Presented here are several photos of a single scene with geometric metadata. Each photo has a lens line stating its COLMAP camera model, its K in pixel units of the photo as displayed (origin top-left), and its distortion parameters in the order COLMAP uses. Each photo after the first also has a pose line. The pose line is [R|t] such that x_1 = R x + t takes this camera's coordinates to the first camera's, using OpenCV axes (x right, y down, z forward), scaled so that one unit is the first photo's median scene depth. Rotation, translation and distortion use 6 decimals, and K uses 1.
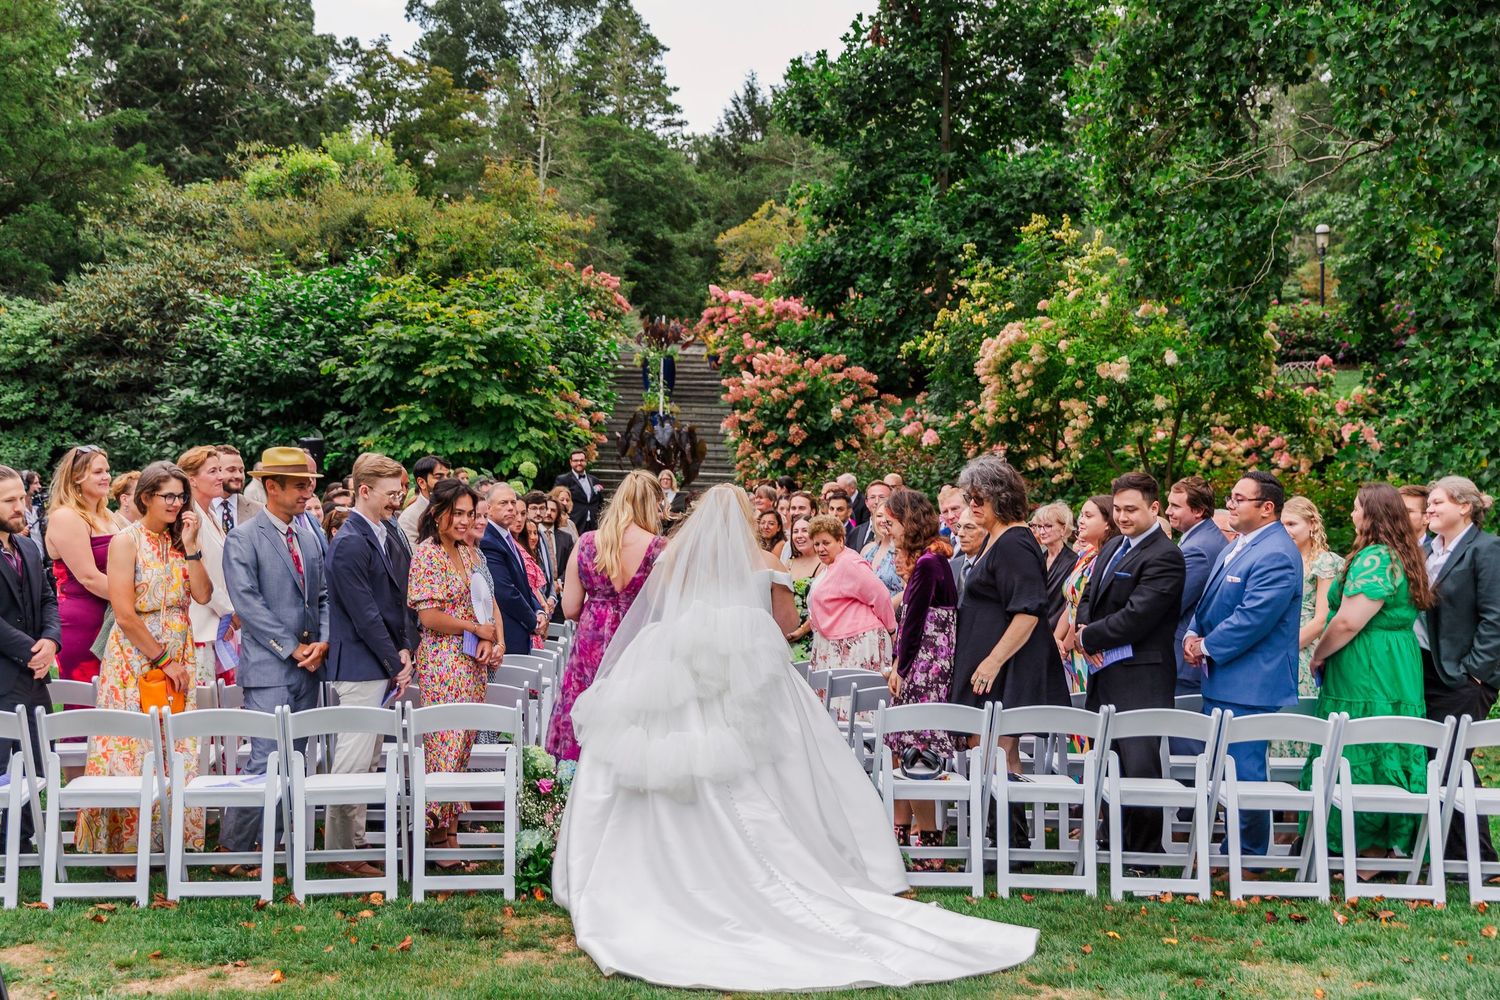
lens RADIAL K [[1740.8, 0, 715.8], [0, 1740.8, 496.7], [0, 0, 1]] dist [-0.018587, -0.028326]
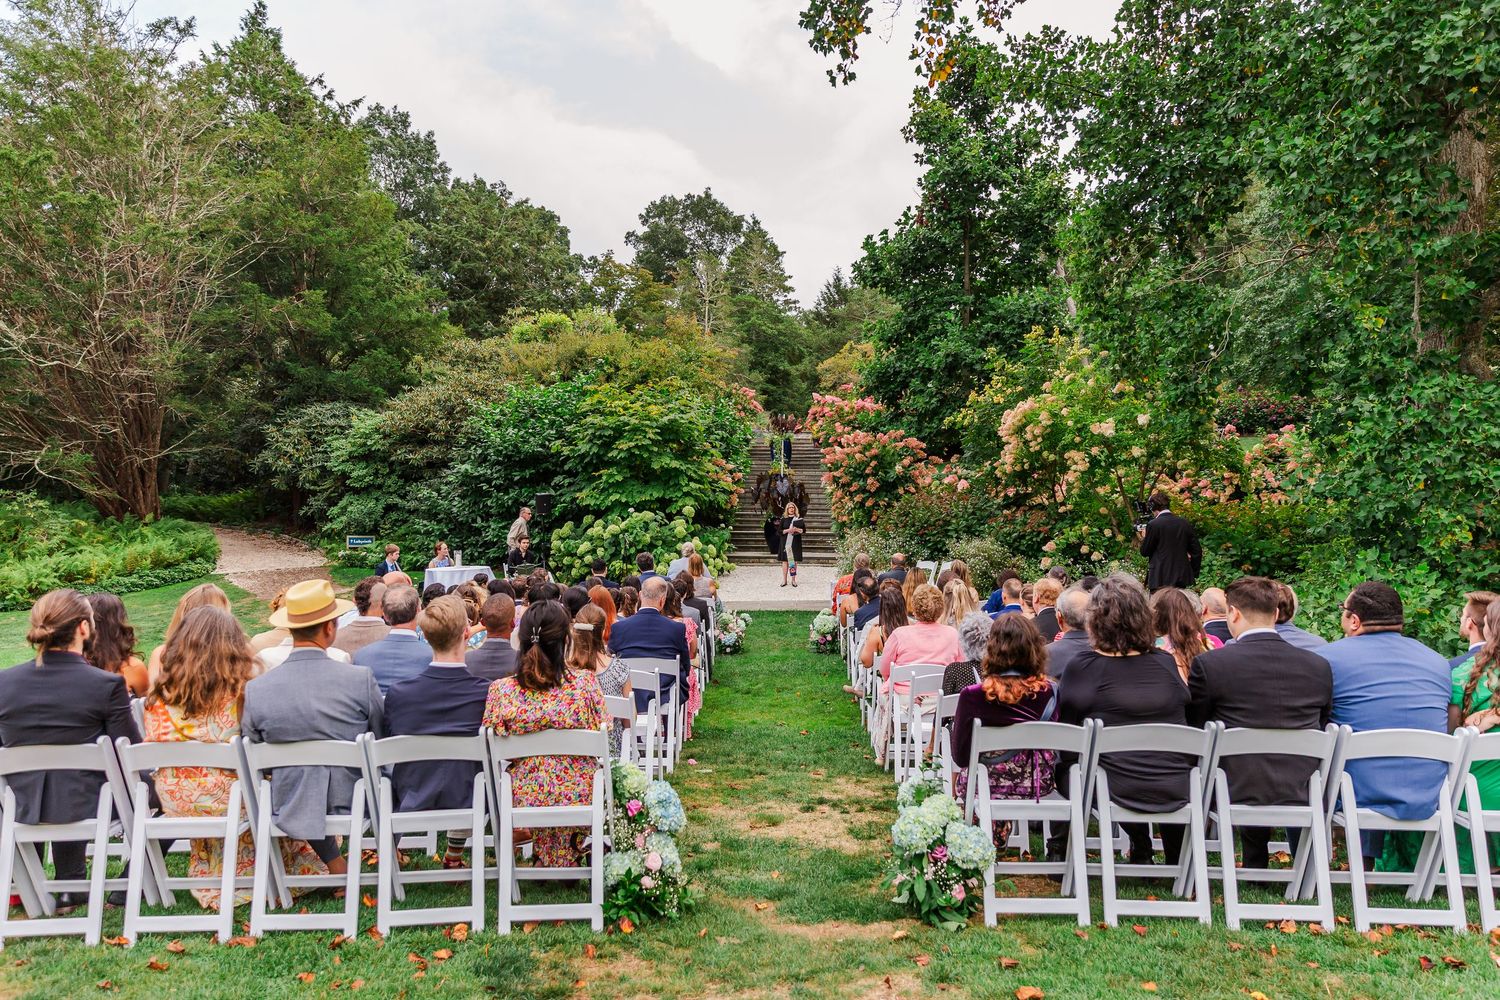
lens RADIAL K [[1002.1, 0, 750.0], [0, 1002.1, 500.0], [0, 0, 1]] dist [0.036347, -0.000722]
pose [[0.997097, -0.023256, -0.072510, 0.004360], [0.020863, 0.999218, -0.033599, 0.003857], [0.073234, 0.031989, 0.996802, 0.141303]]
